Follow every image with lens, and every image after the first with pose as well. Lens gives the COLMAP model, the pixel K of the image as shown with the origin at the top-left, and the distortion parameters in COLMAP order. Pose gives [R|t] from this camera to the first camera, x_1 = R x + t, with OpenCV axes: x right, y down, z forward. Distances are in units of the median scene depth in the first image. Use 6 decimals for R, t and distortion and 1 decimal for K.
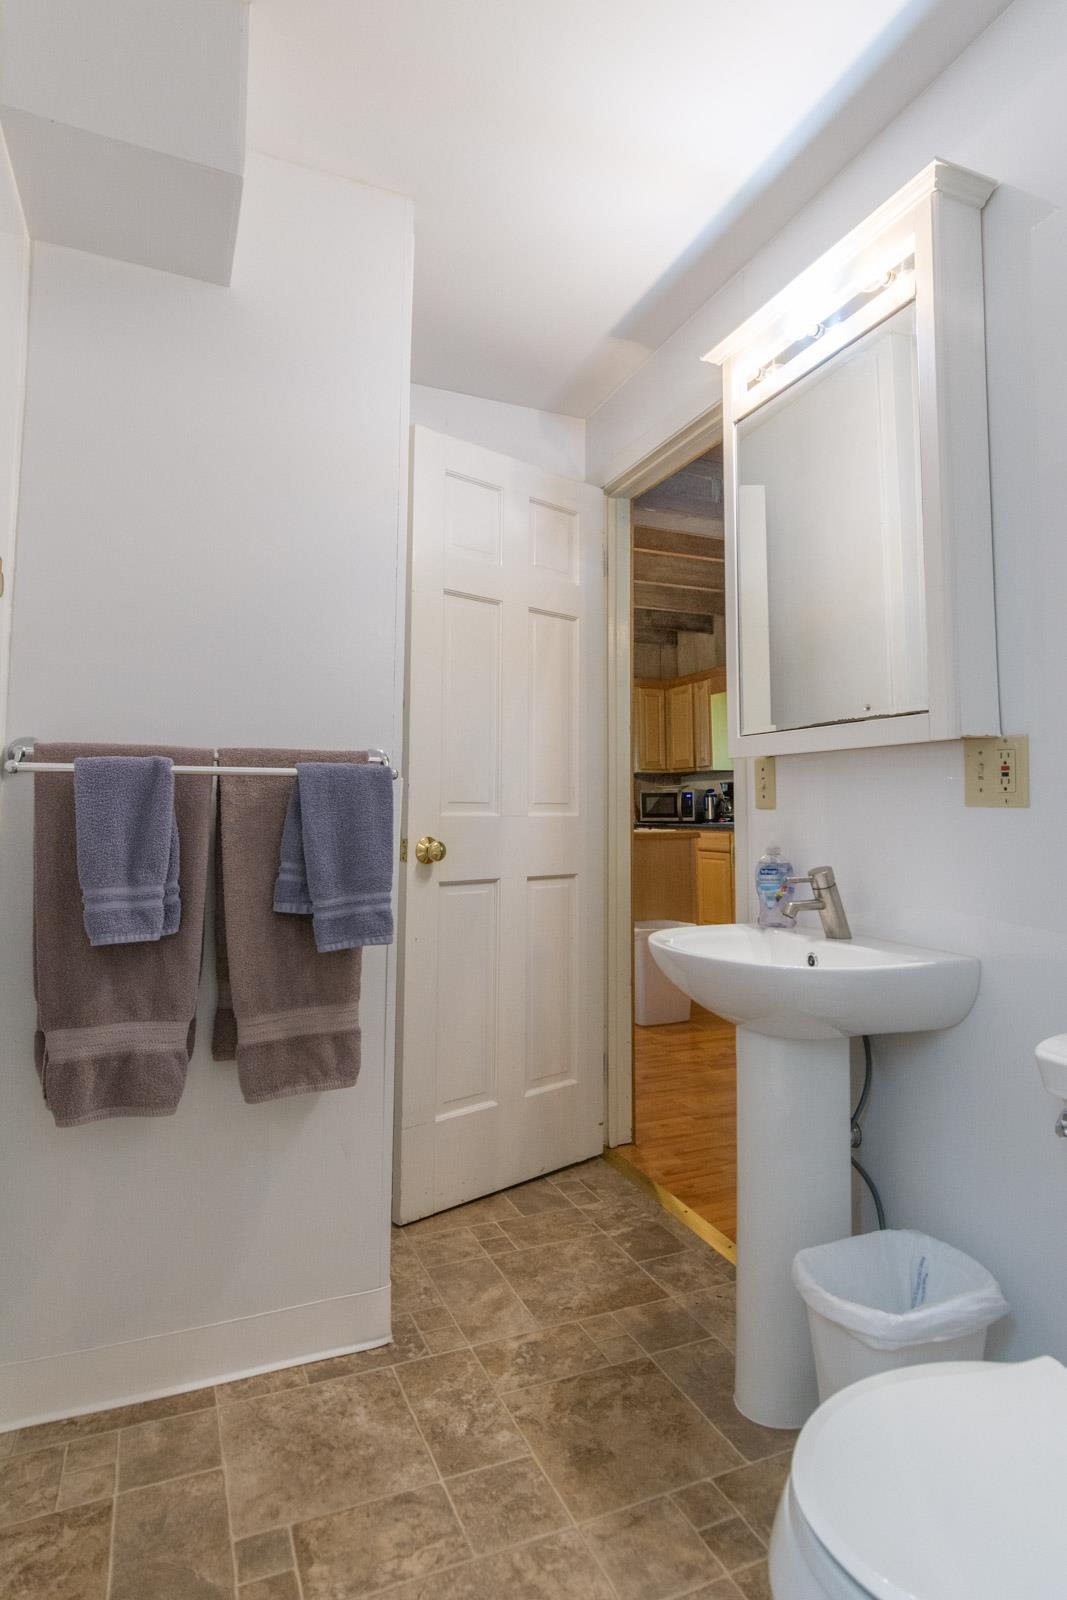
lens RADIAL K [[849.3, 0, 533.8], [0, 849.3, 743.5], [0, 0, 1]] dist [0.007760, -0.000078]
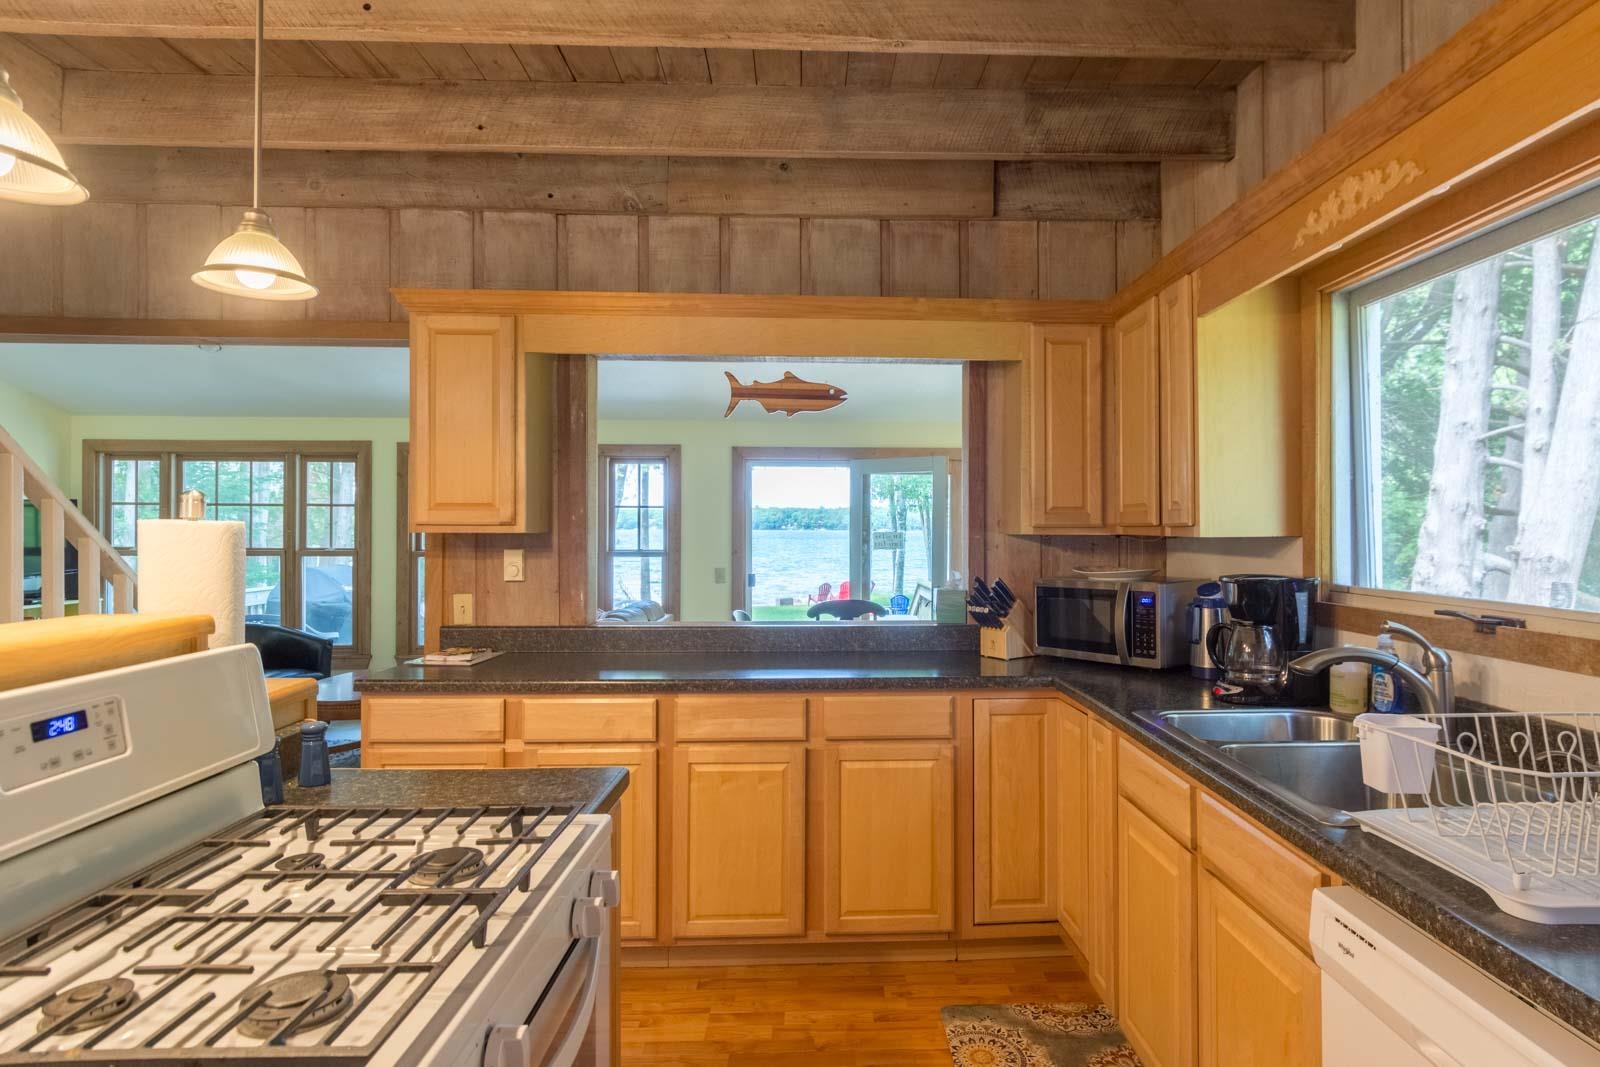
lens RADIAL K [[849.3, 0, 862.9], [0, 849.3, 527.2], [0, 0, 1]] dist [0.007760, -0.000078]
pose [[0.939259, -0.002696, -0.343200, 0.192866], [0.031303, 0.996474, 0.077842, -0.003949], [0.341780, -0.083857, 0.936031, 0.606821]]
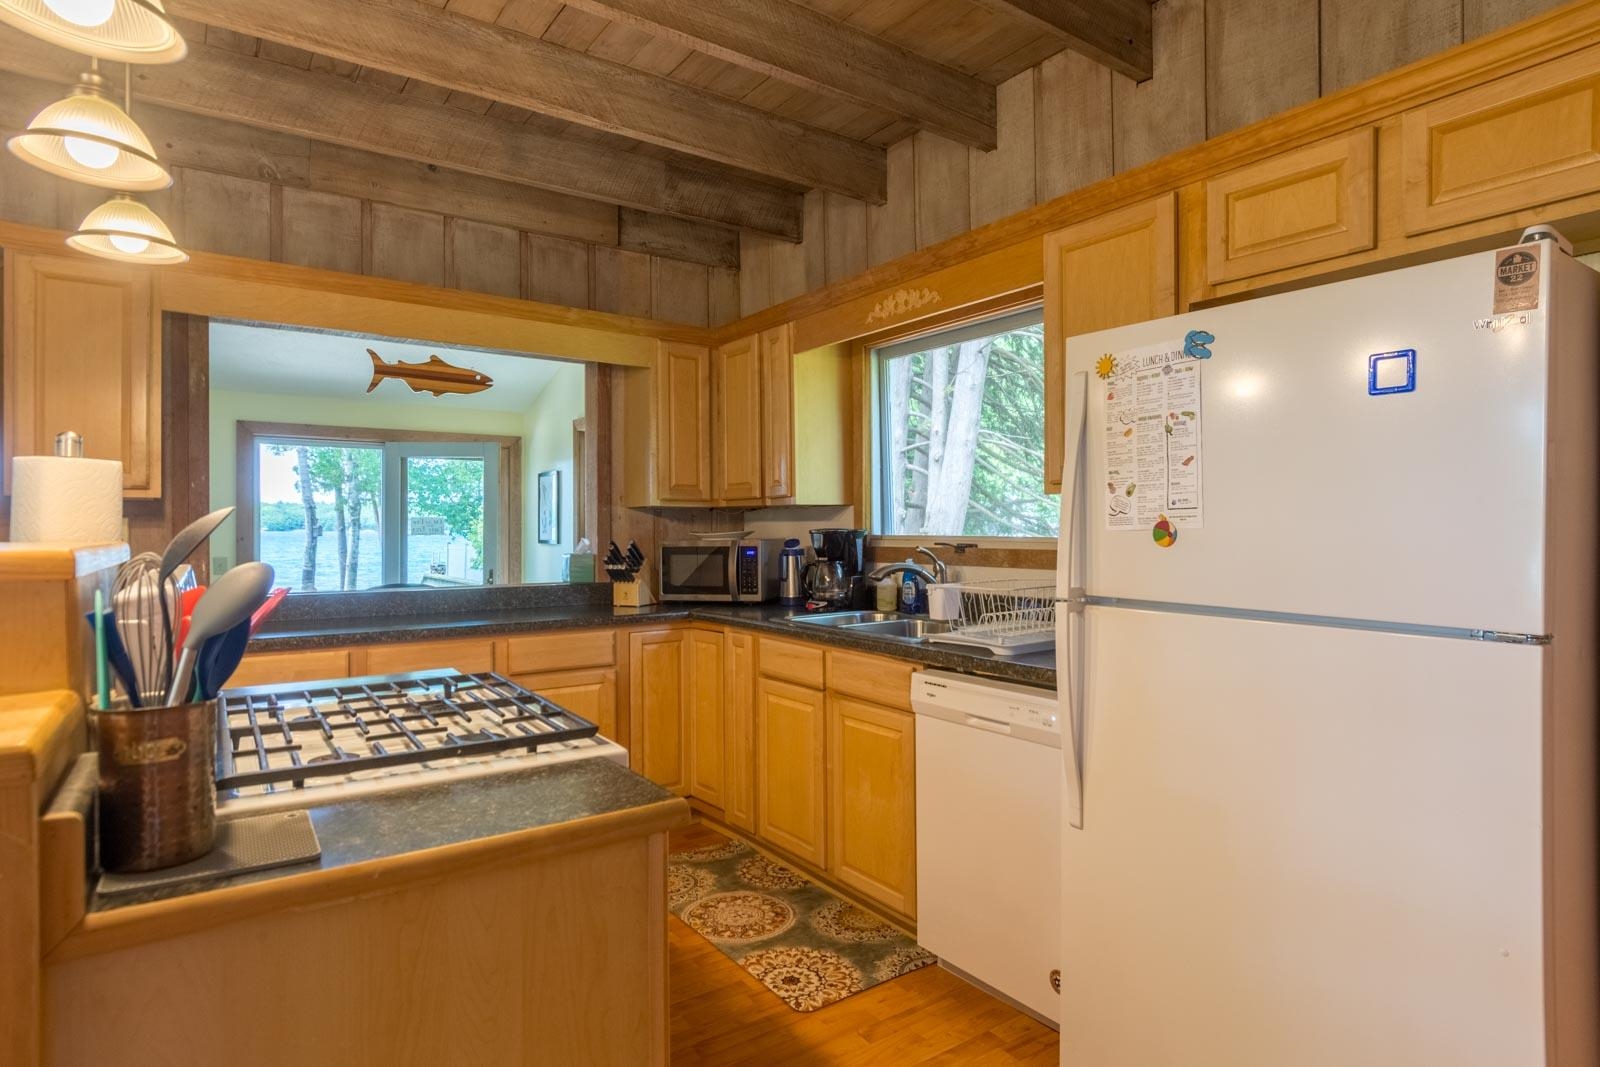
lens RADIAL K [[857.6, 0, 852.9], [0, 857.6, 529.7], [0, 0, 1]] dist [-0.013414, -0.001355]
pose [[0.969871, -0.006751, 0.243526, 0.115172], [-0.014831, 0.996126, 0.086679, 0.001321], [-0.243168, -0.087679, 0.966013, 0.480534]]
